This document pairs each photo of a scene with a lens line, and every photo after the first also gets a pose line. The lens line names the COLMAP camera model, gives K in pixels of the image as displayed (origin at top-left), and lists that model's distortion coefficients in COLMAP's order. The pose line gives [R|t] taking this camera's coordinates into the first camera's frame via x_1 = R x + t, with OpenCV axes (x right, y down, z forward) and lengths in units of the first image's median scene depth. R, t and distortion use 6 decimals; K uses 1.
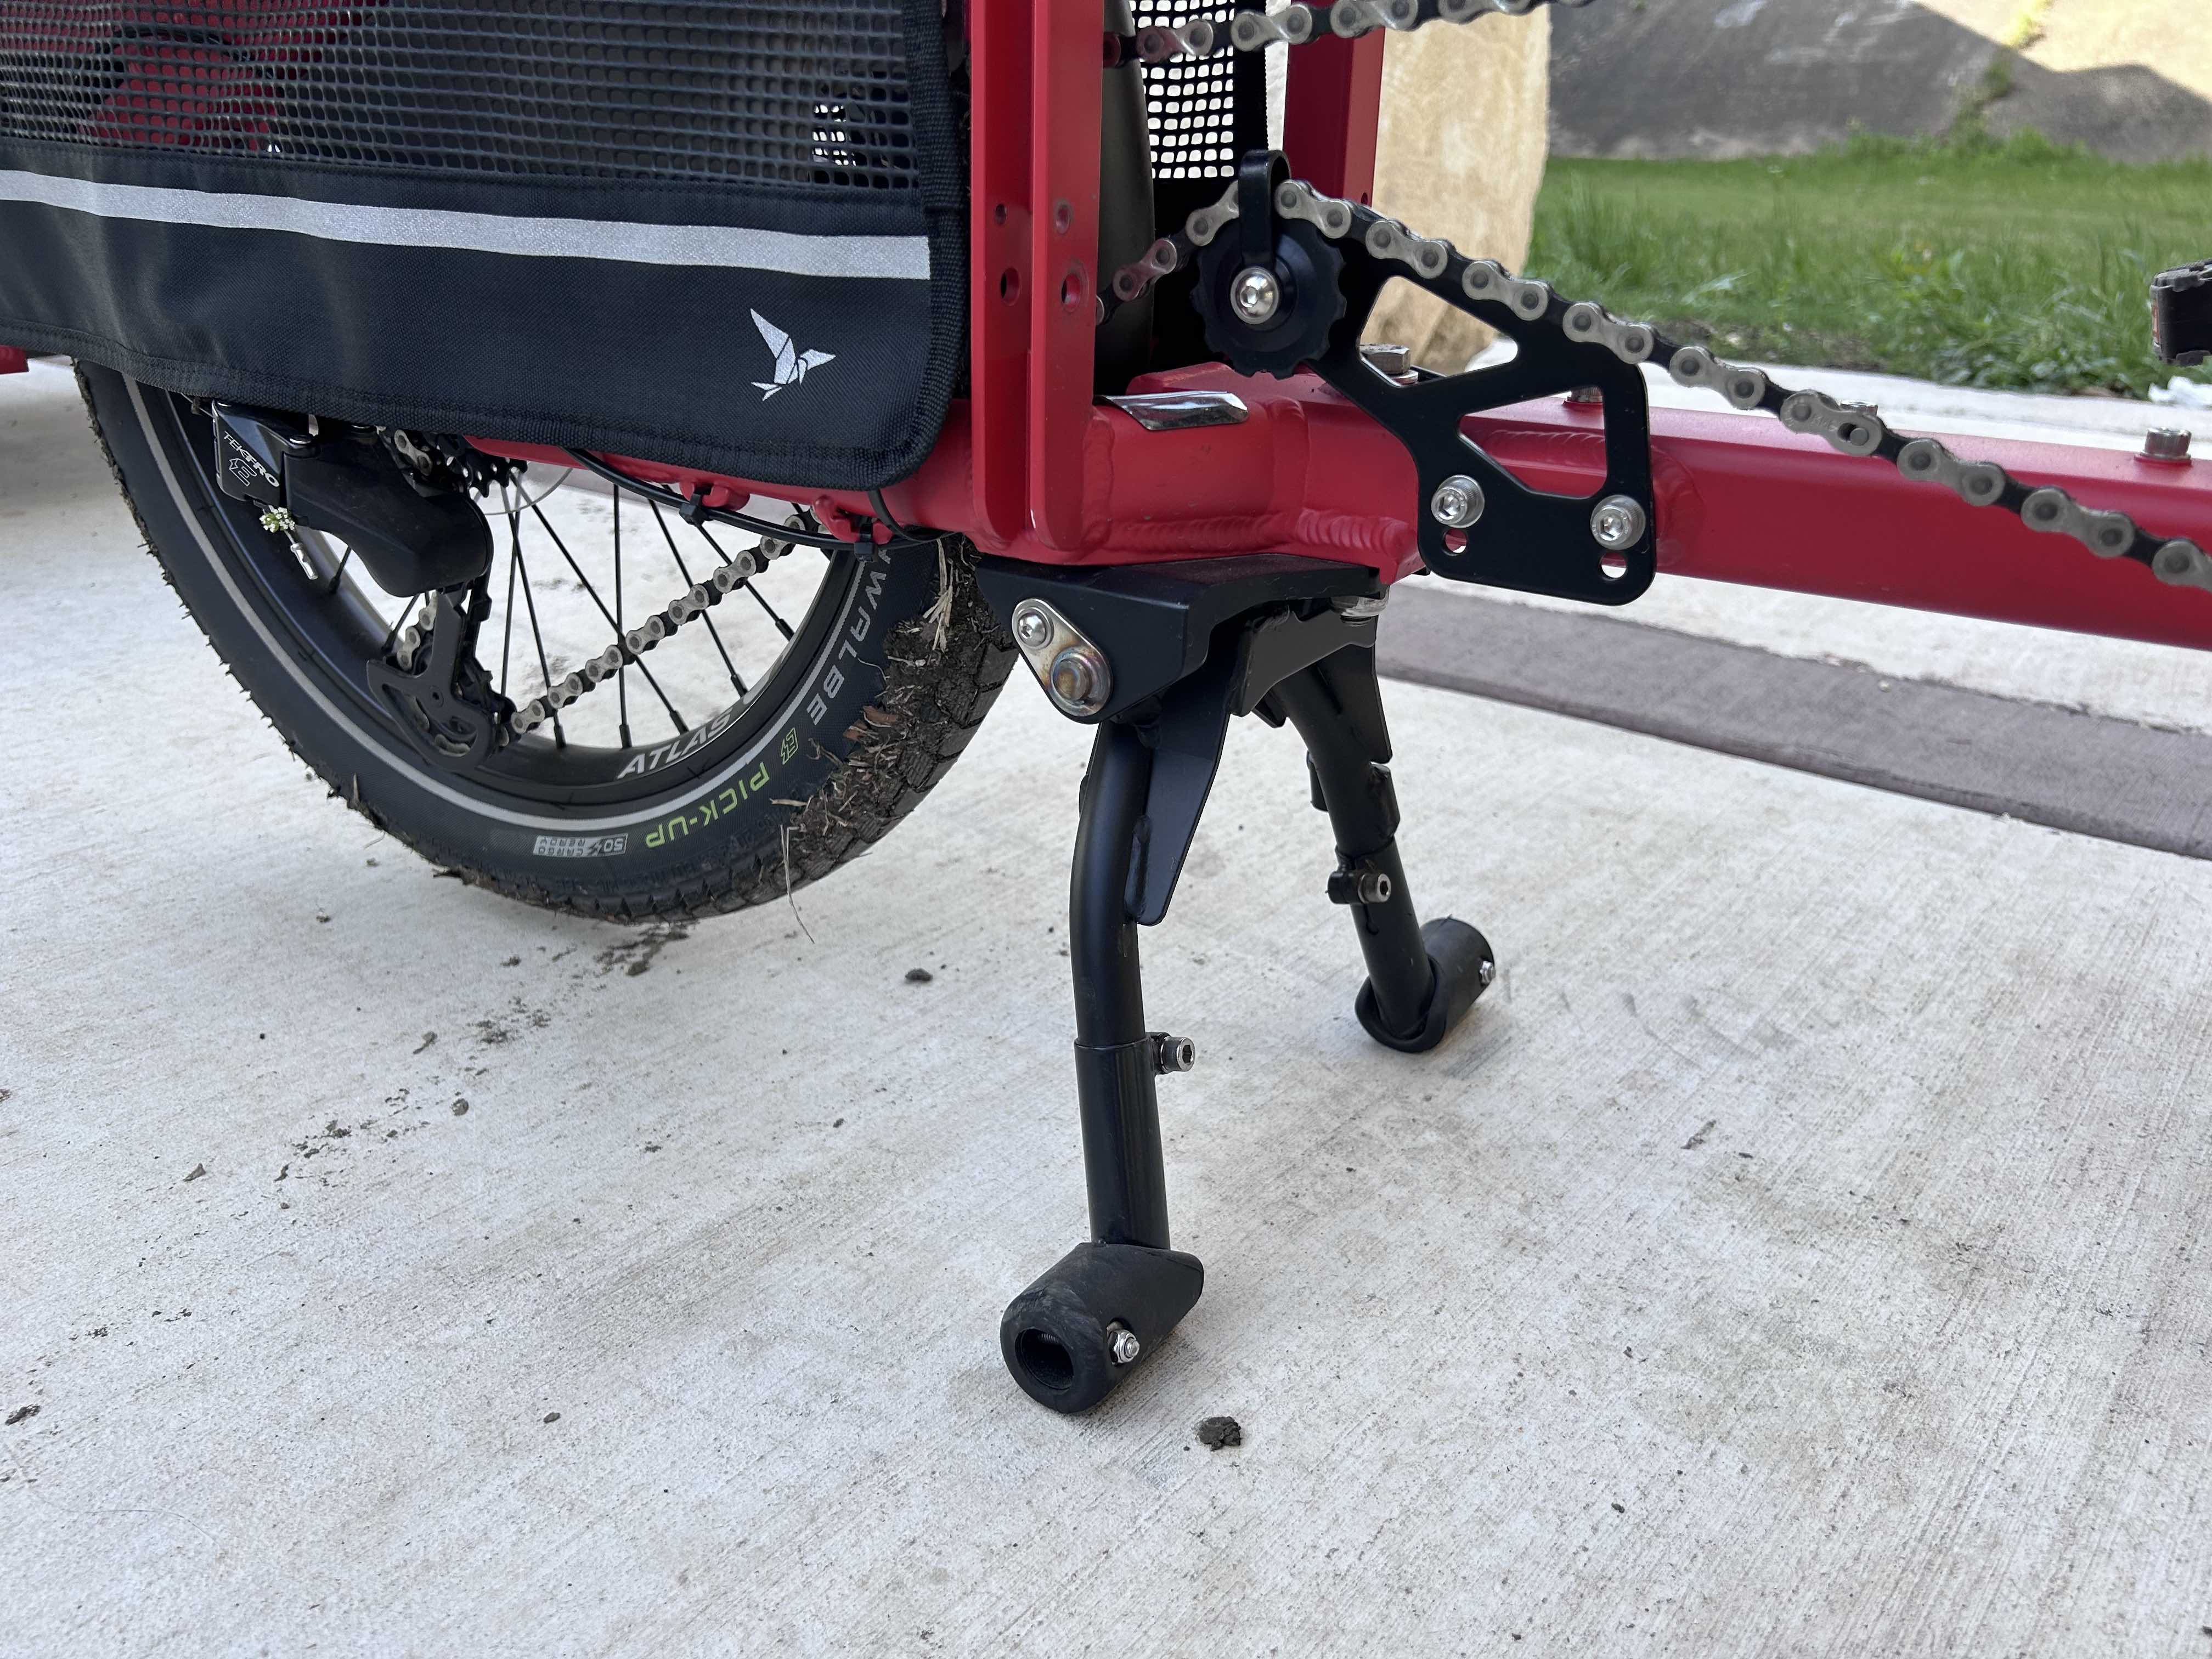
lens RADIAL K [[1659.9, 0, 1097.9], [0, 1659.9, 819.1], [0, 0, 1]] dist [0.065909, -0.071137]
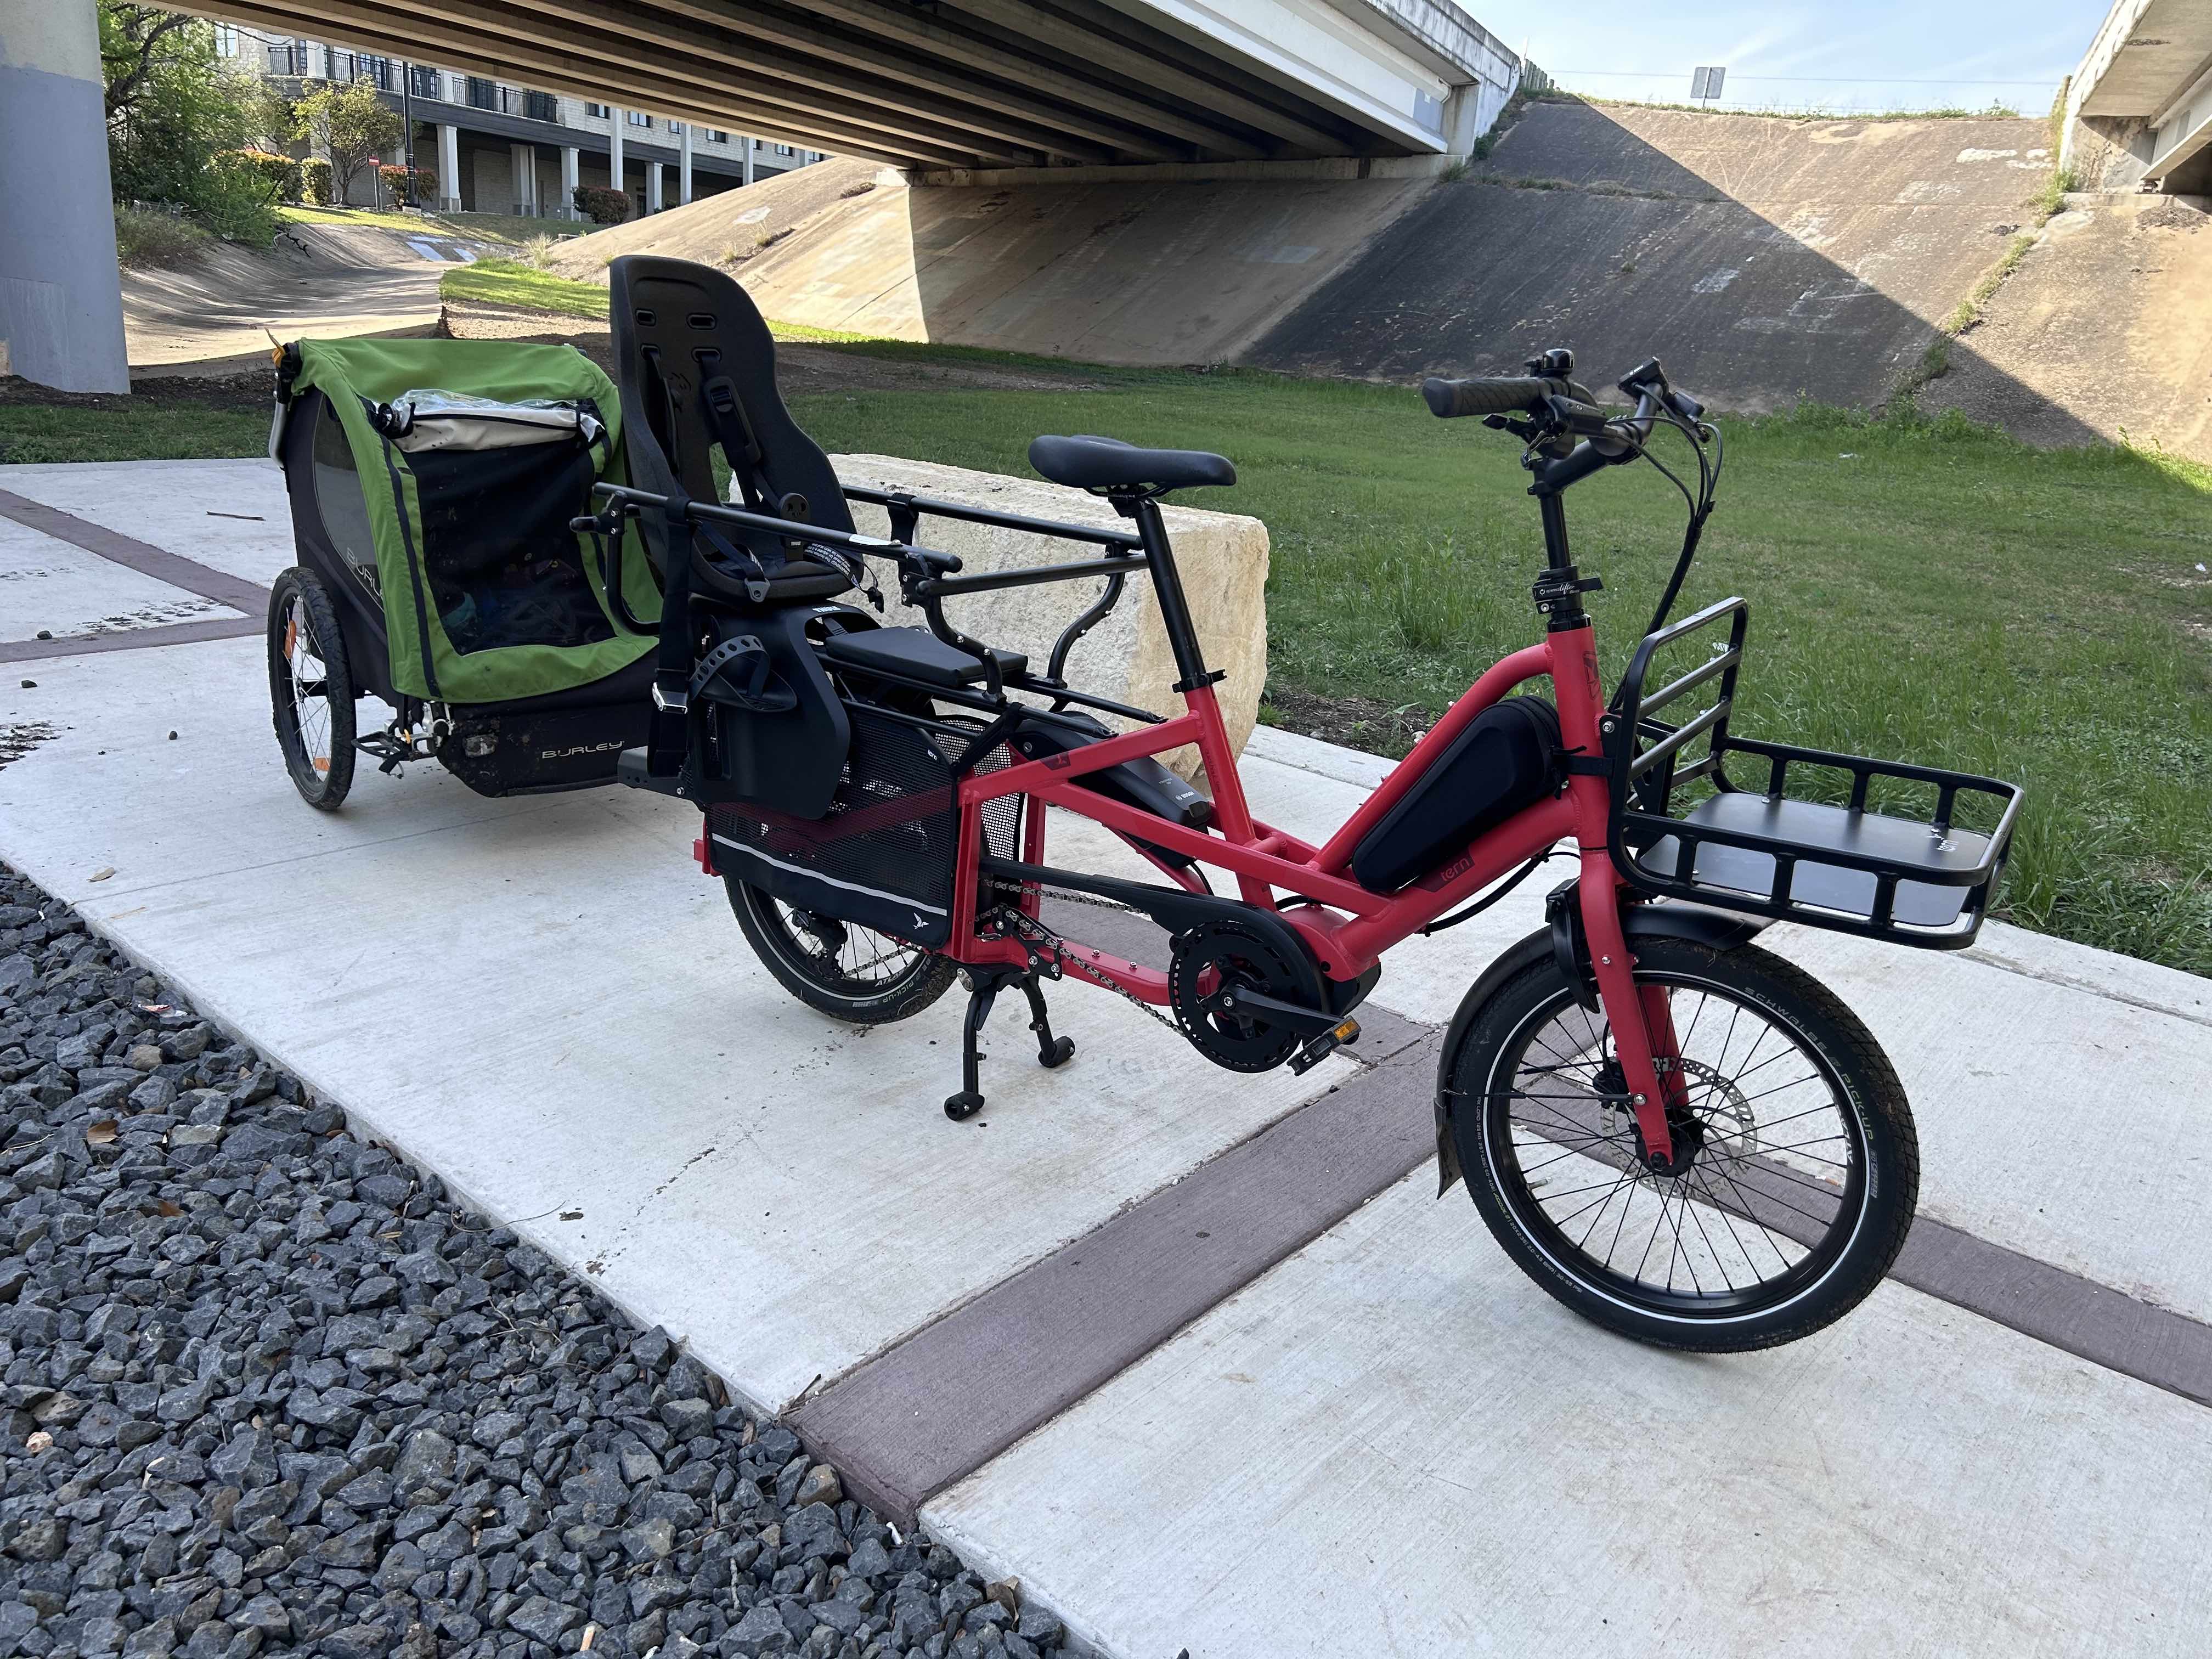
lens RADIAL K [[1659.9, 0, 1097.9], [0, 1659.9, 819.1], [0, 0, 1]] dist [0.065909, -0.071137]
pose [[0.997682, 0.066885, -0.012522, 0.326660], [-0.067685, 0.994383, -0.081373, -0.152185], [0.007009, 0.082032, 0.996605, -3.271498]]
